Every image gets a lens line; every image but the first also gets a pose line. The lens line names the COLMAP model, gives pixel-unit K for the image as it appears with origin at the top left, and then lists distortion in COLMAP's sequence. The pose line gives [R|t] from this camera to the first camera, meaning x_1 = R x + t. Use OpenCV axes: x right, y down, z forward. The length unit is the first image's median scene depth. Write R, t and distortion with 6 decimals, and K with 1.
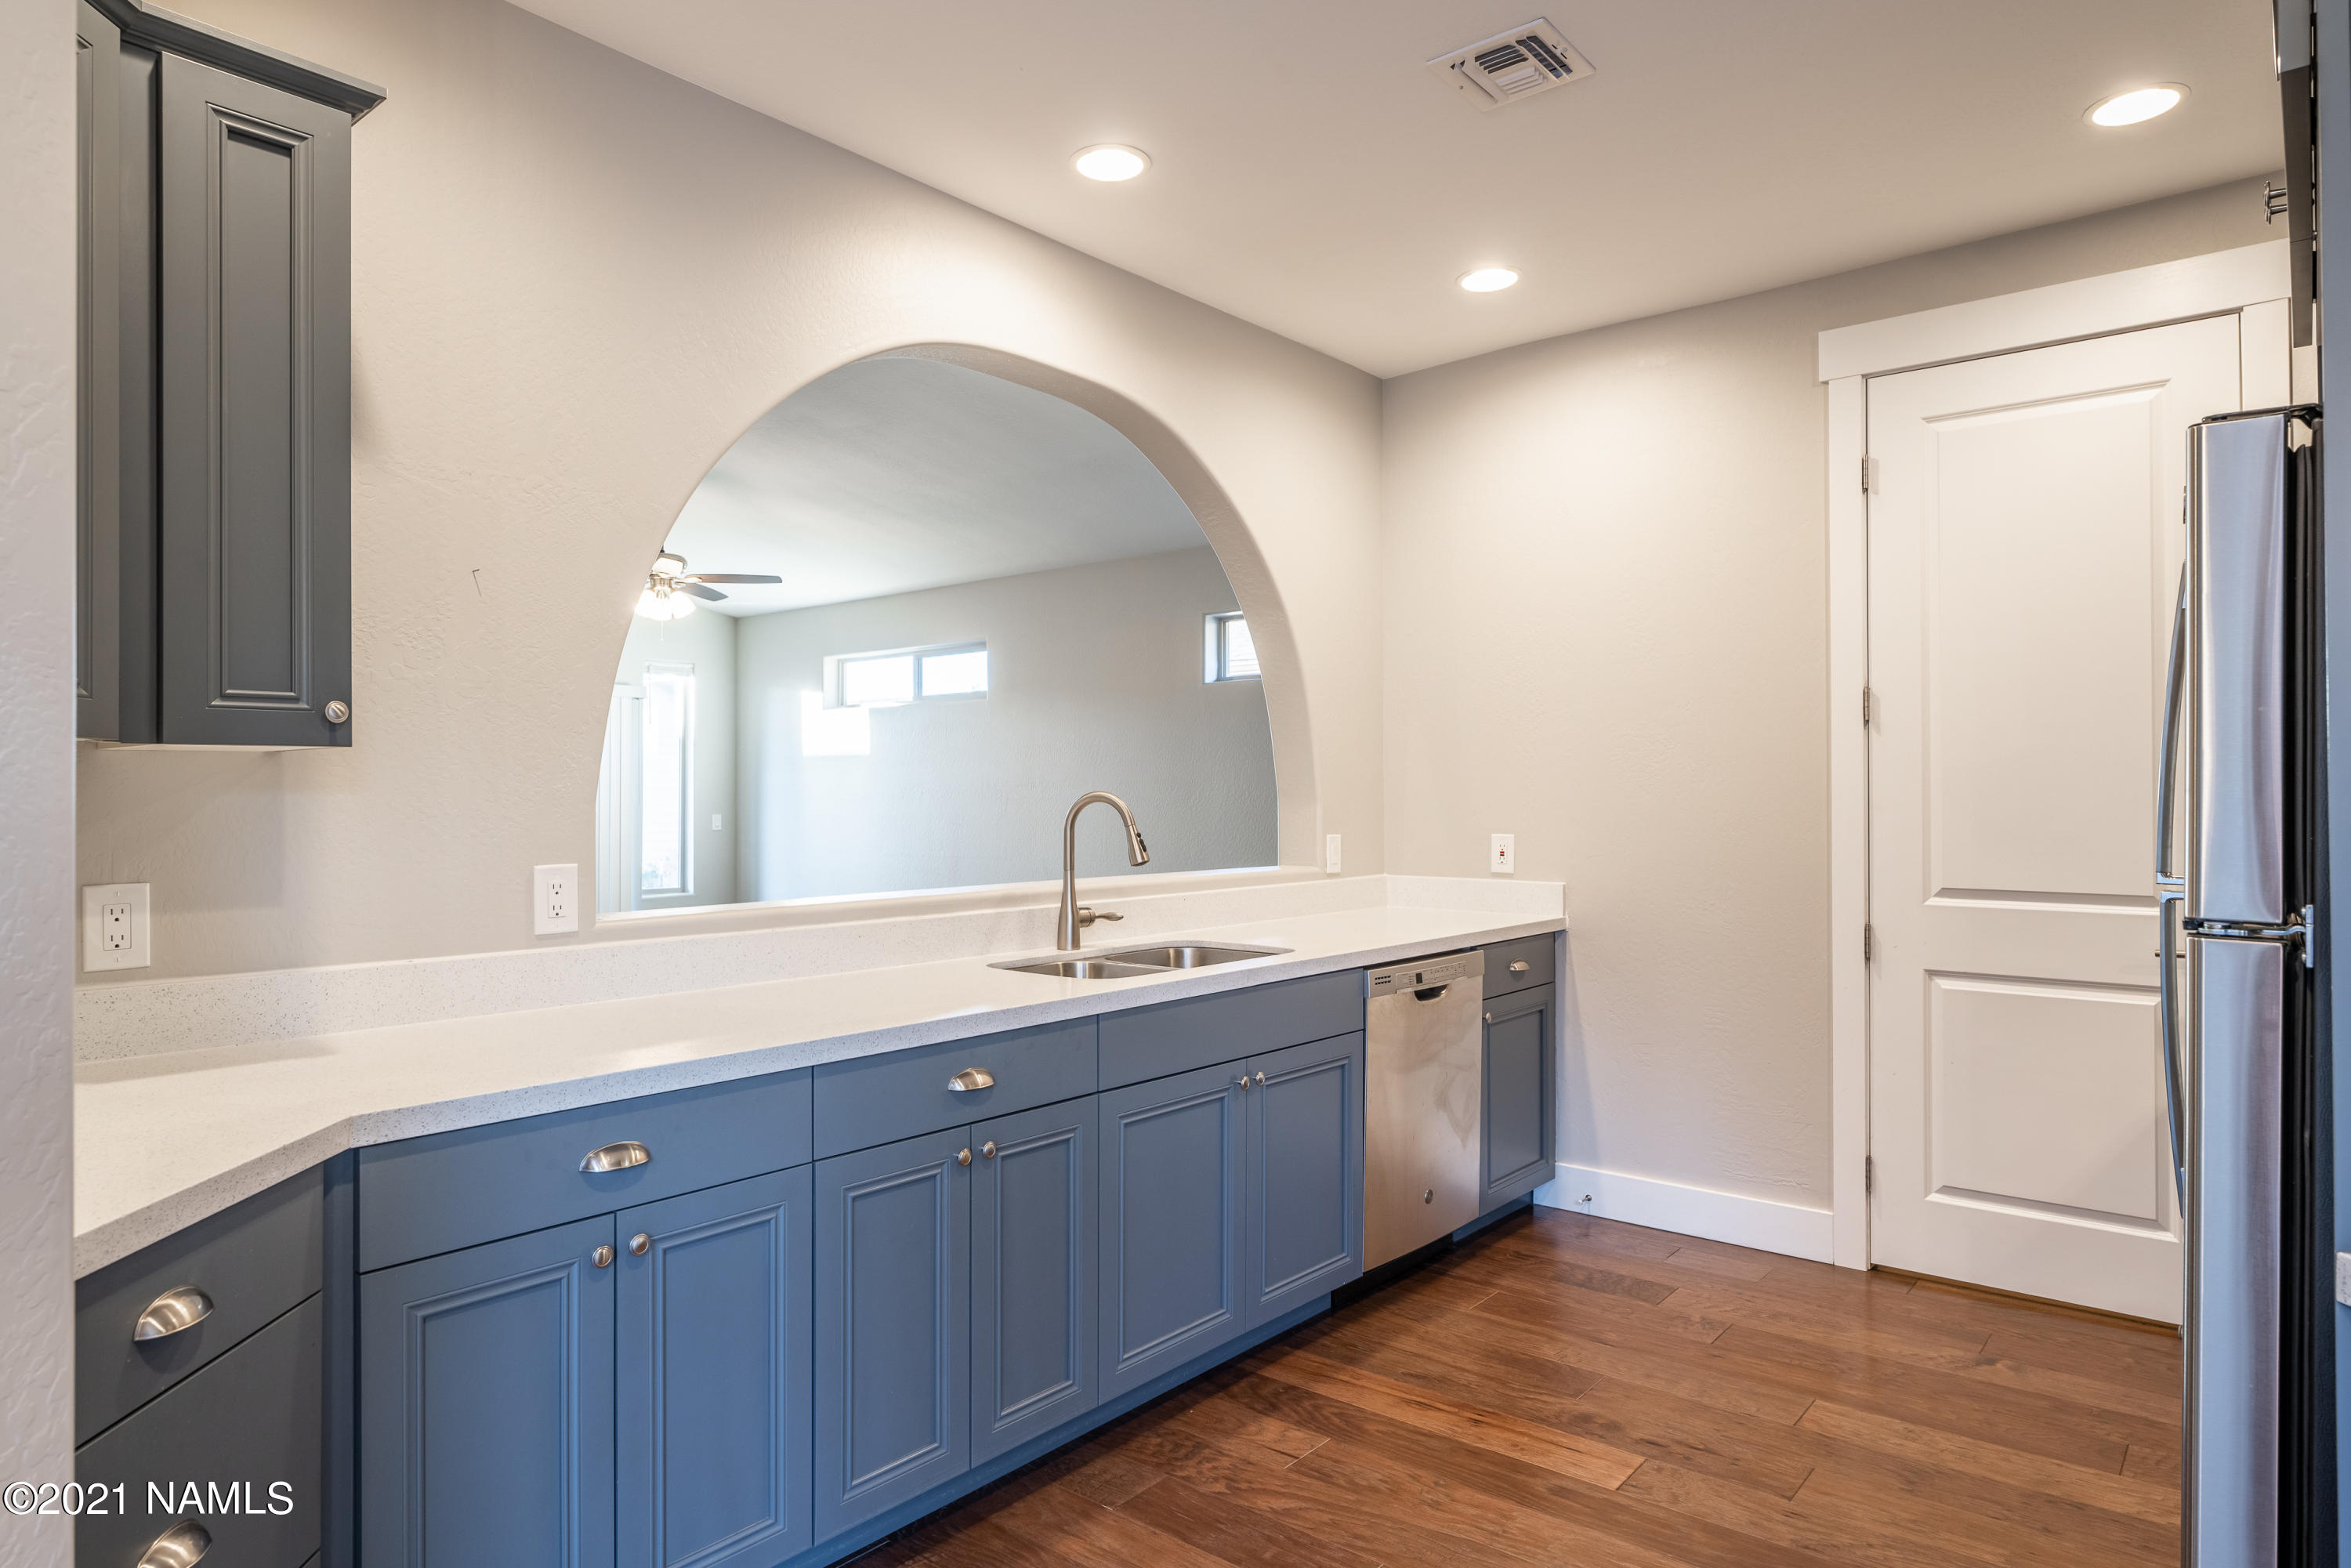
lens RADIAL K [[1372.7, 0, 1163.8], [0, 1372.7, 796.7], [0, 0, 1]] dist [0.002461, -0.001006]
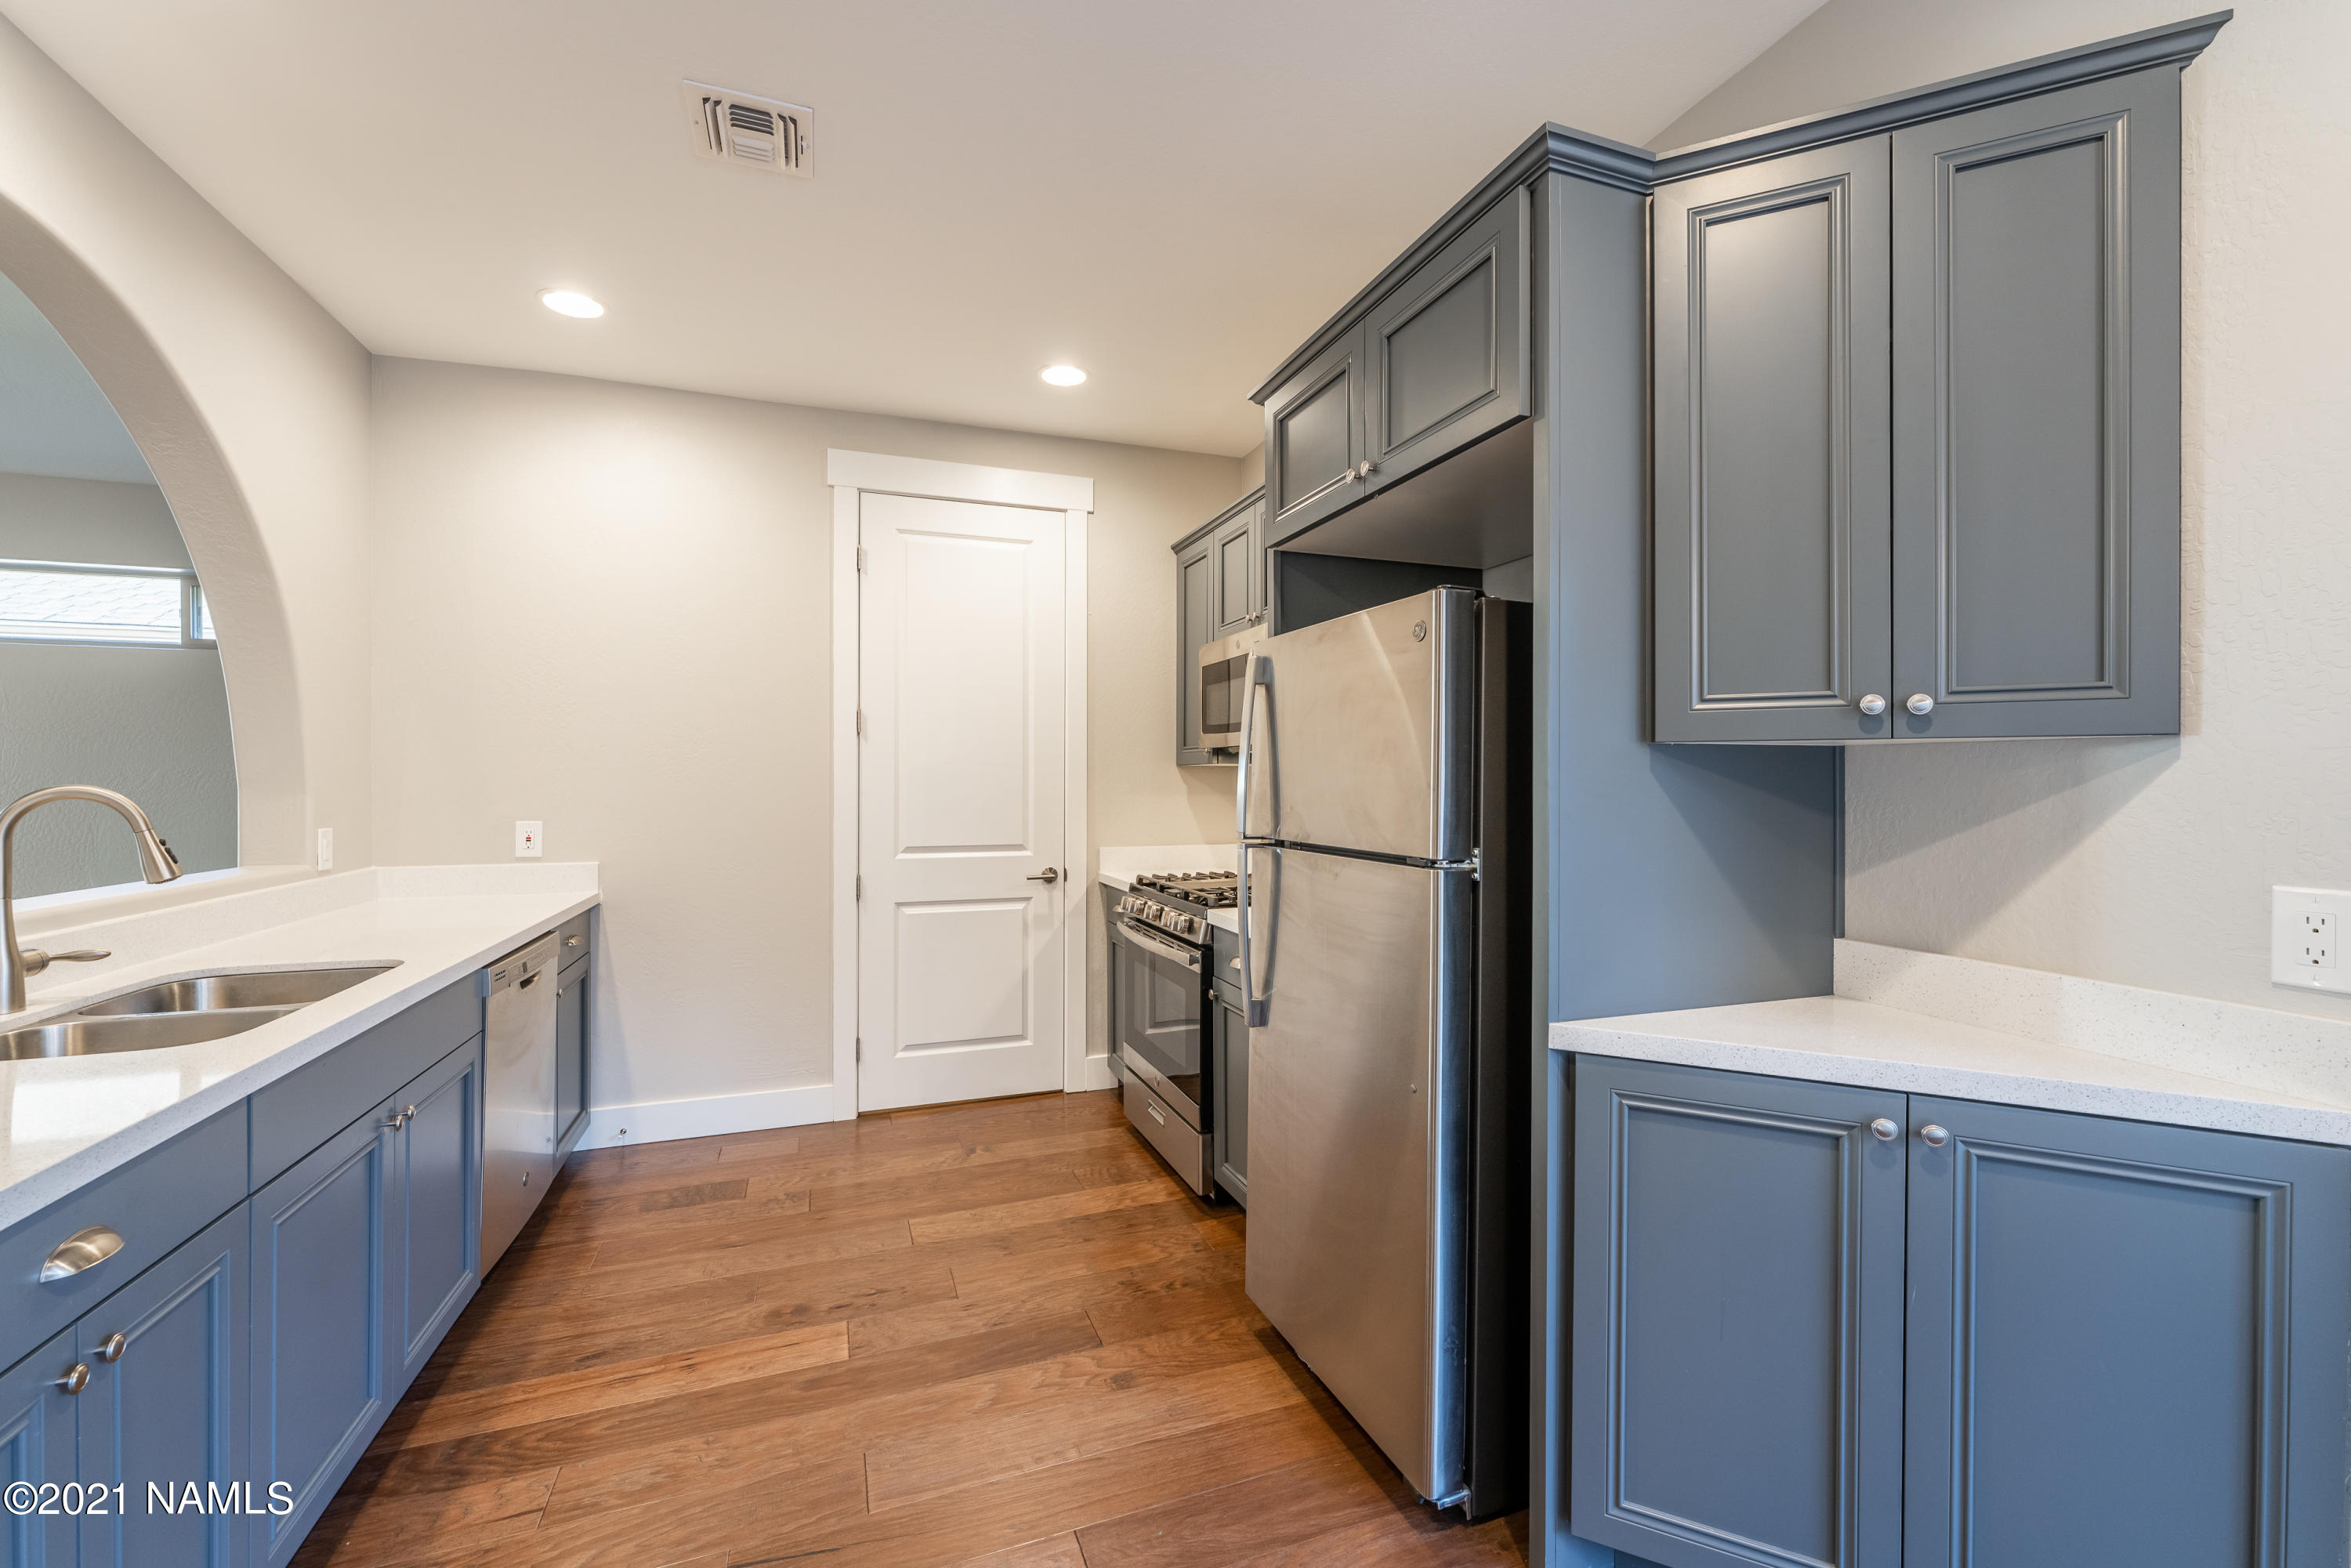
lens RADIAL K [[945.4, 0, 1145.3], [0, 945.4, 787.3], [0, 0, 1]] dist [0.001993, 0.000269]
pose [[0.500493, -0.005949, 0.865720, -0.211449], [0.000463, 0.999978, 0.006604, -0.005551], [-0.865741, -0.002905, 0.500484, 0.284918]]
